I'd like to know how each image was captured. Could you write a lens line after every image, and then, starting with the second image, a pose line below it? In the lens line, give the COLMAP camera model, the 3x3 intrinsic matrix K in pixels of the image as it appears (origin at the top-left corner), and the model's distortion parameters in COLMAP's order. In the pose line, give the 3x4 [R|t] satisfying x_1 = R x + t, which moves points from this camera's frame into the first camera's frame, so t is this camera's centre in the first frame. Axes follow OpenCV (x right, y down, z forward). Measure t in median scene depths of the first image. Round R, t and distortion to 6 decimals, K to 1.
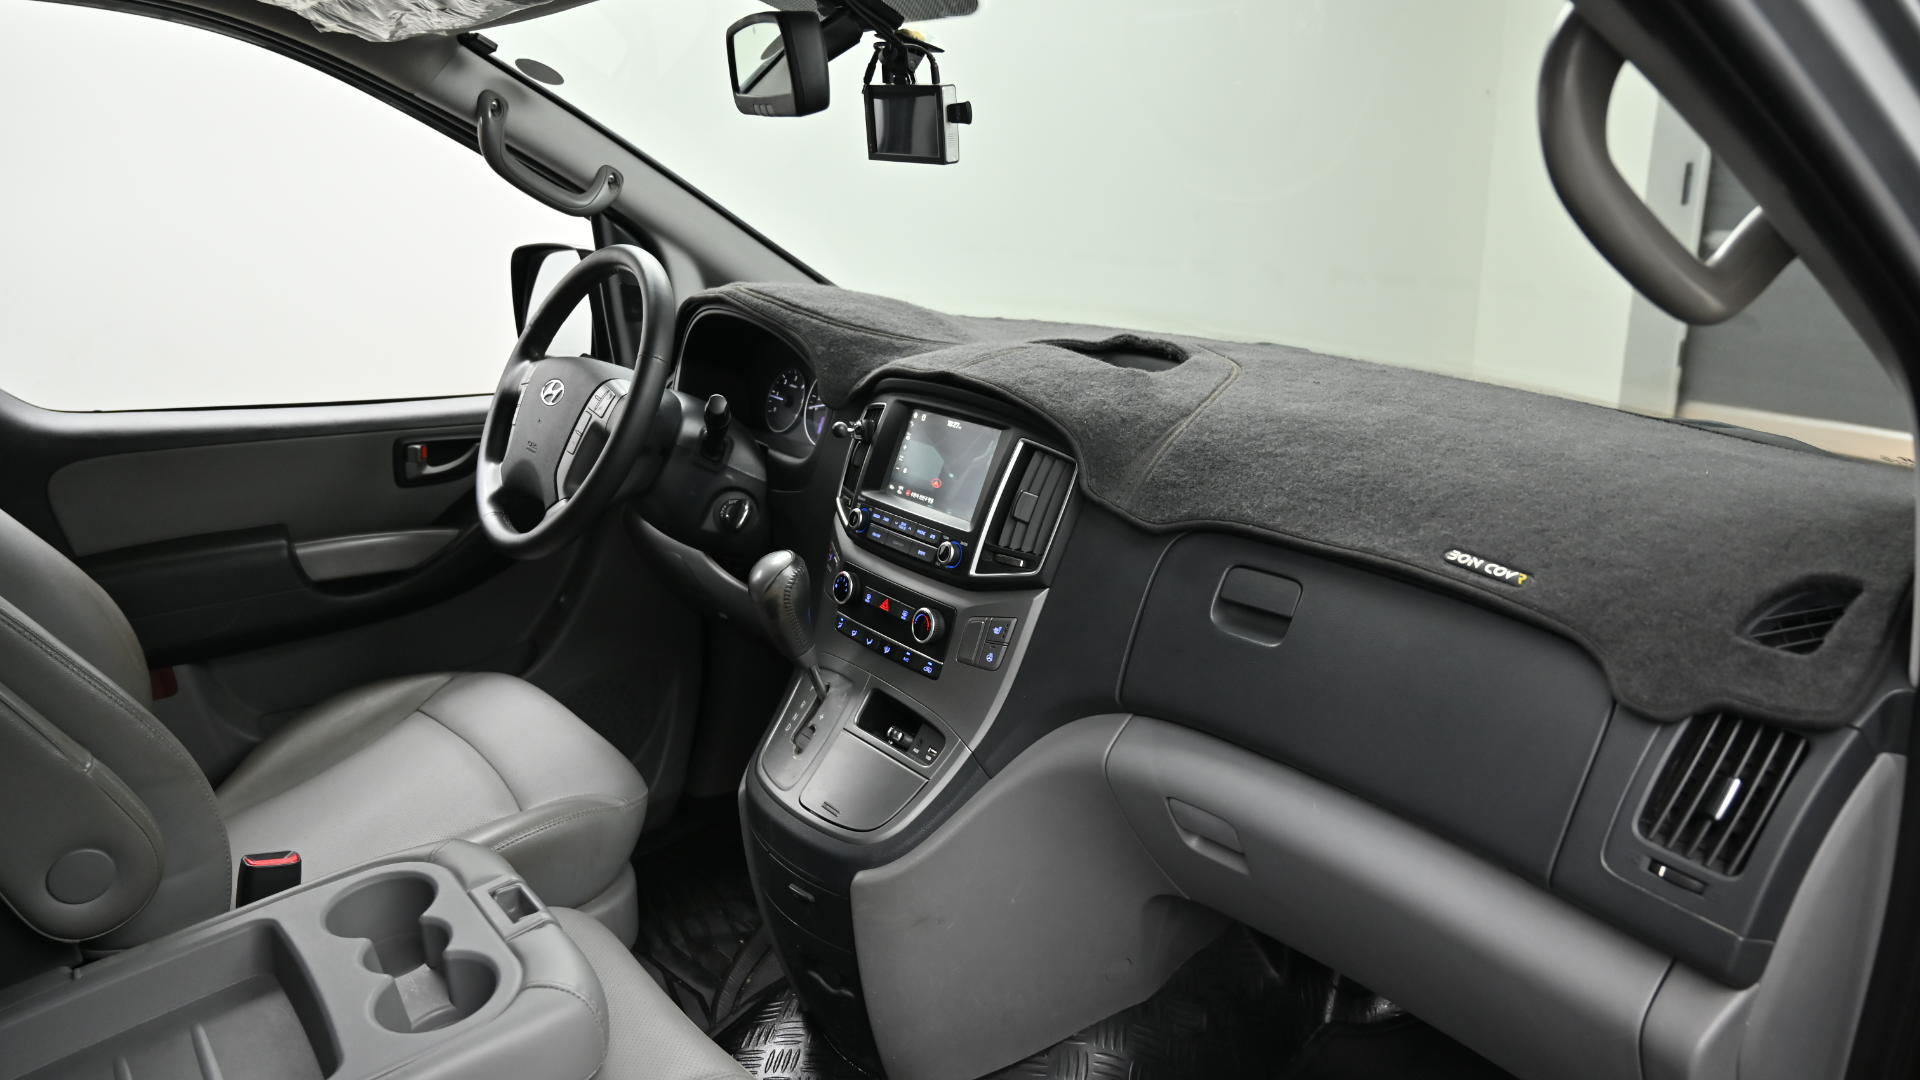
lens RADIAL K [[1333.3, 0, 960.0], [0, 1333.3, 540.0], [0, 0, 1]] dist [0.003333, -0.004106]
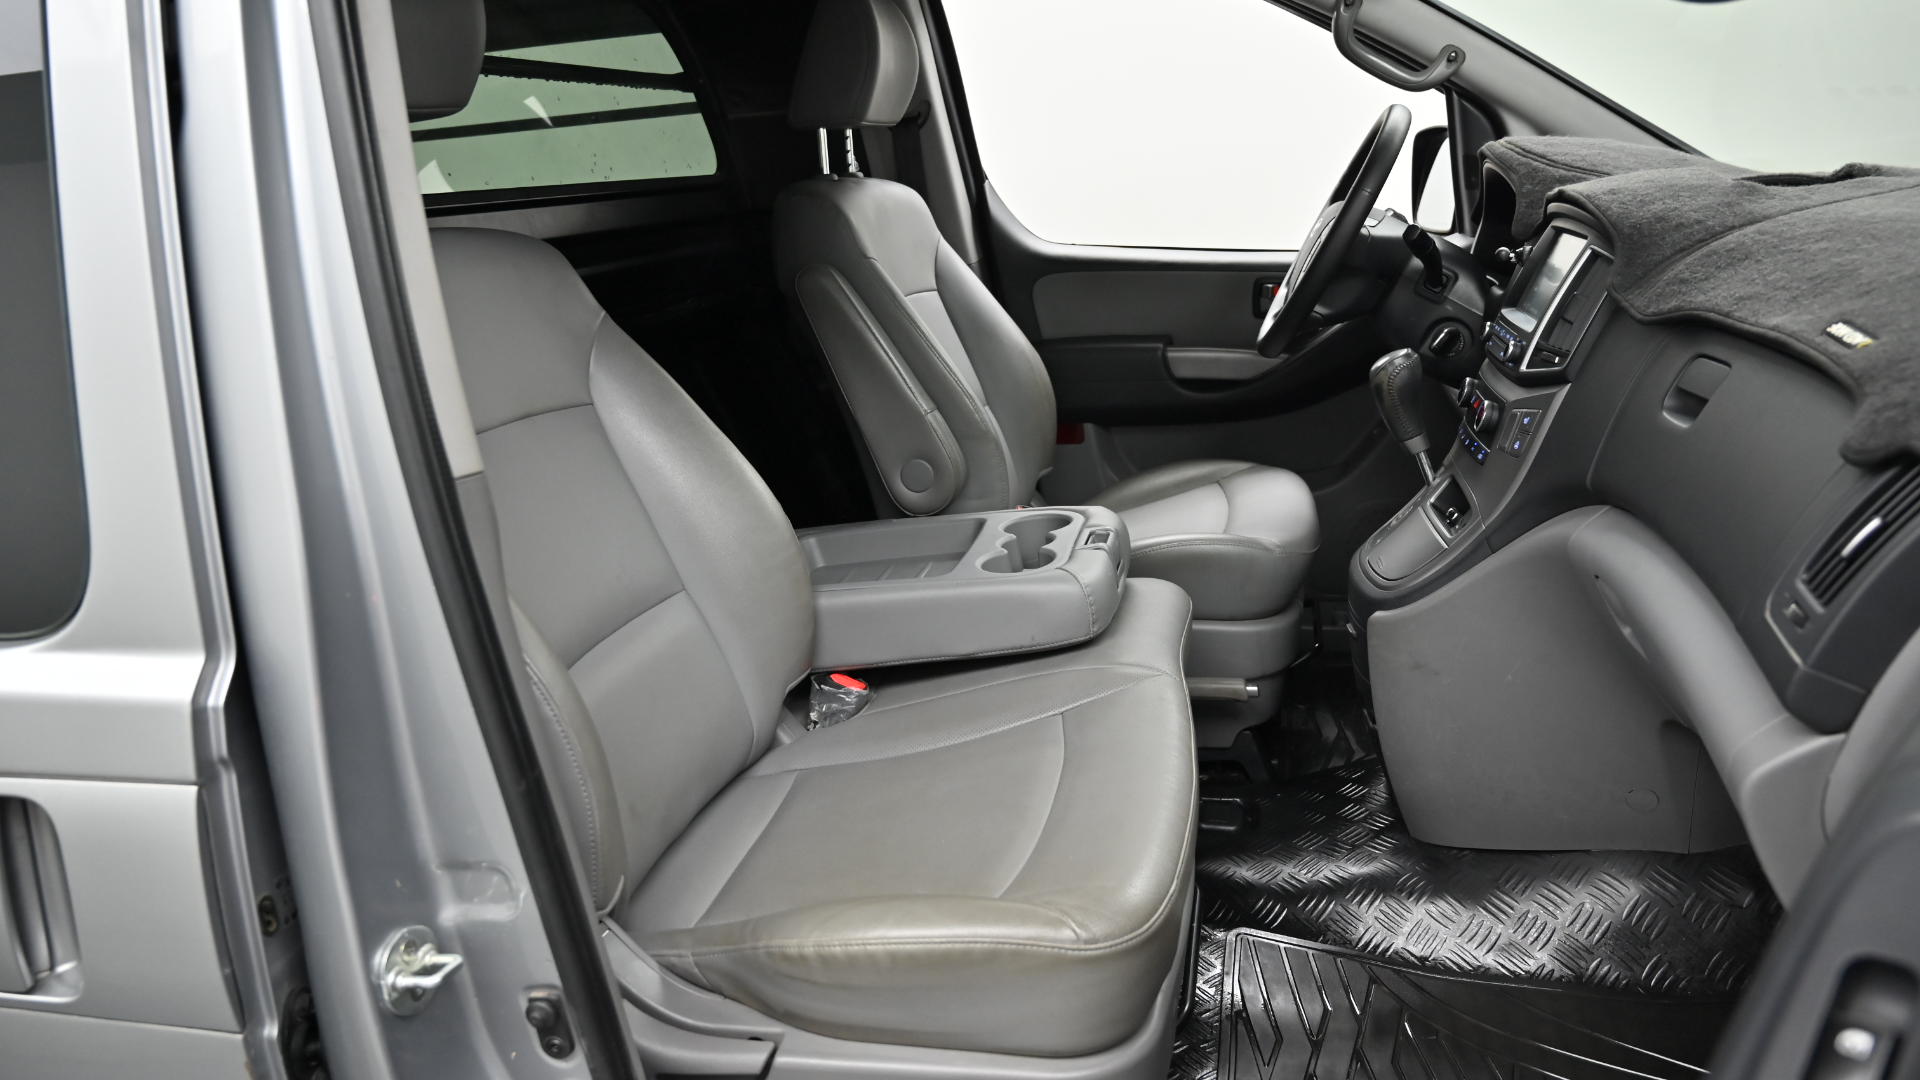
lens RADIAL K [[1333.3, 0, 960.0], [0, 1333.3, 540.0], [0, 0, 1]] dist [0.003333, -0.004106]
pose [[0.645723, 0.182137, -0.741531, 0.523667], [-0.165964, 0.981396, 0.096532, 0.127698], [0.745318, 0.060734, 0.663937, -0.059032]]
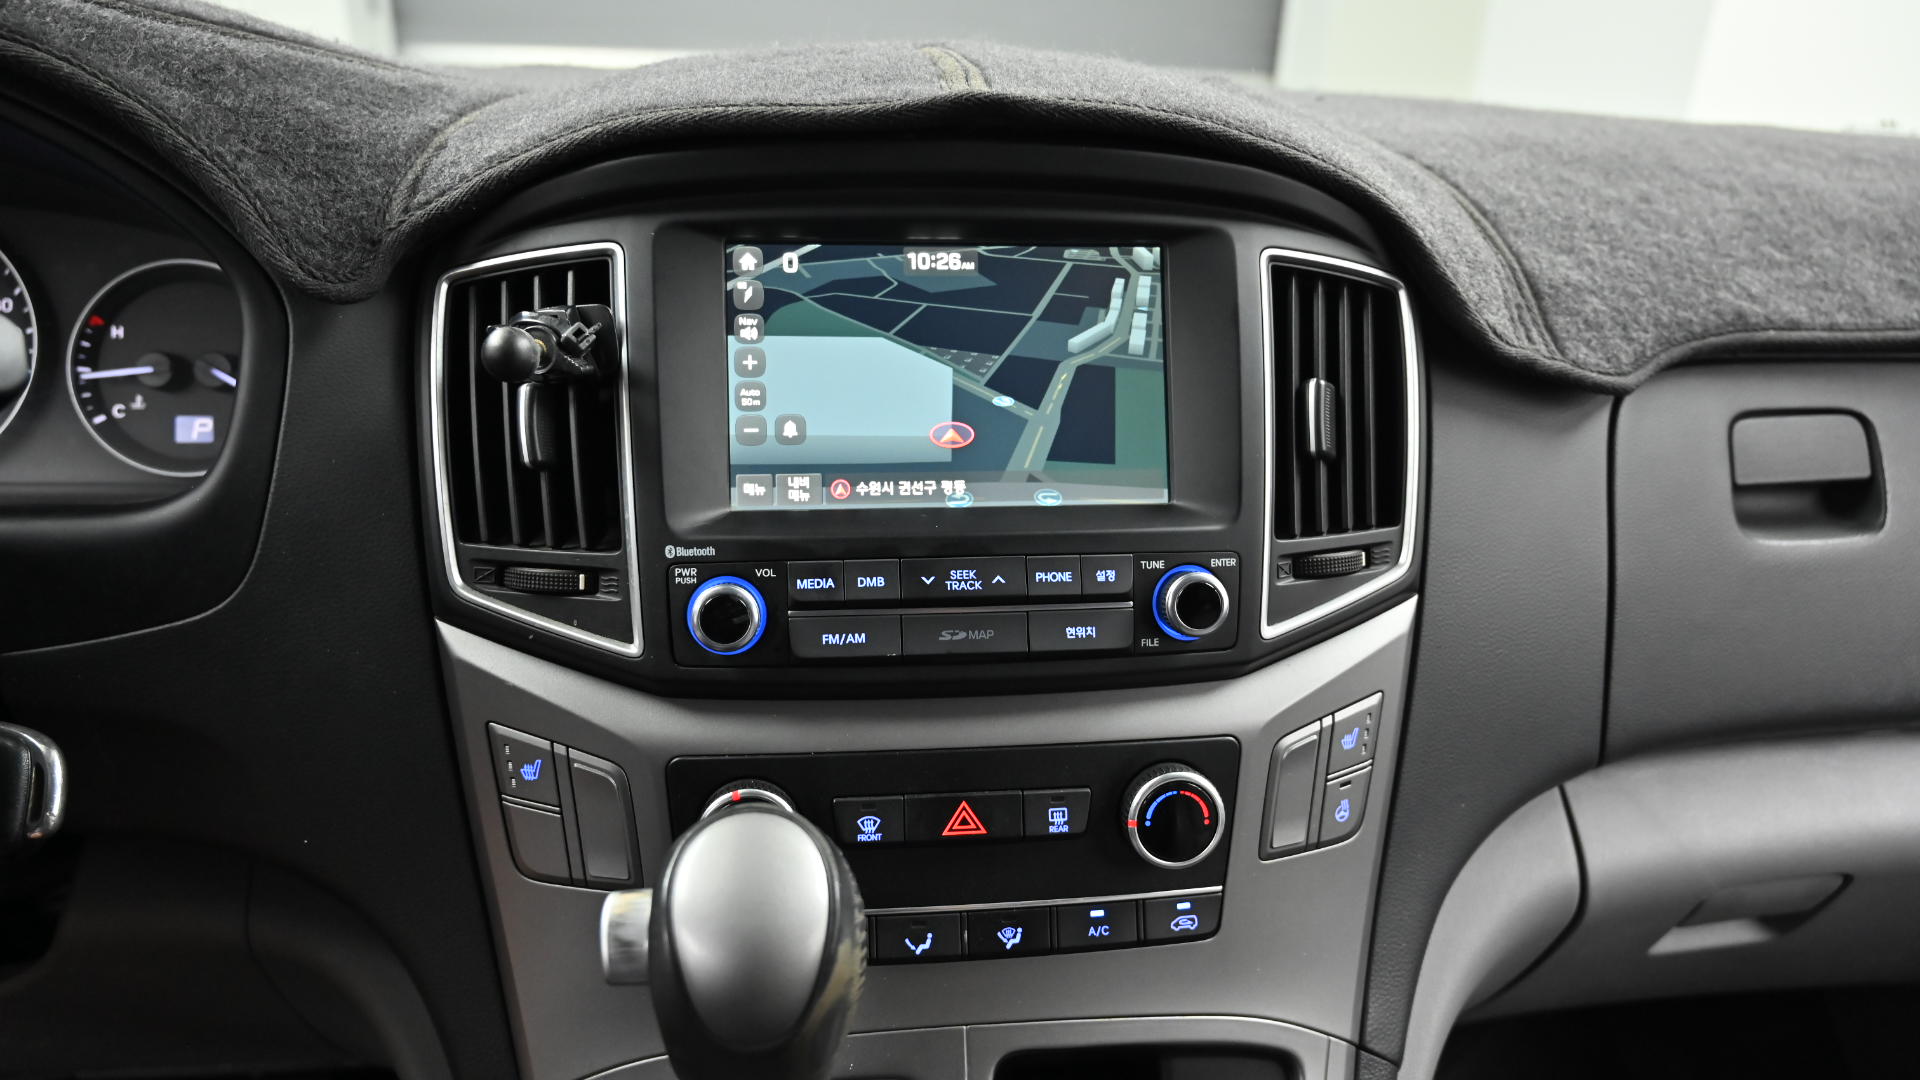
lens RADIAL K [[1333.3, 0, 960.0], [0, 1333.3, 540.0], [0, 0, 1]] dist [0.003333, -0.004106]
pose [[0.516338, -0.312349, 0.797391, -0.310257], [0.208052, 0.948970, 0.237004, -0.101242], [-0.830728, 0.043524, 0.554974, 0.823992]]
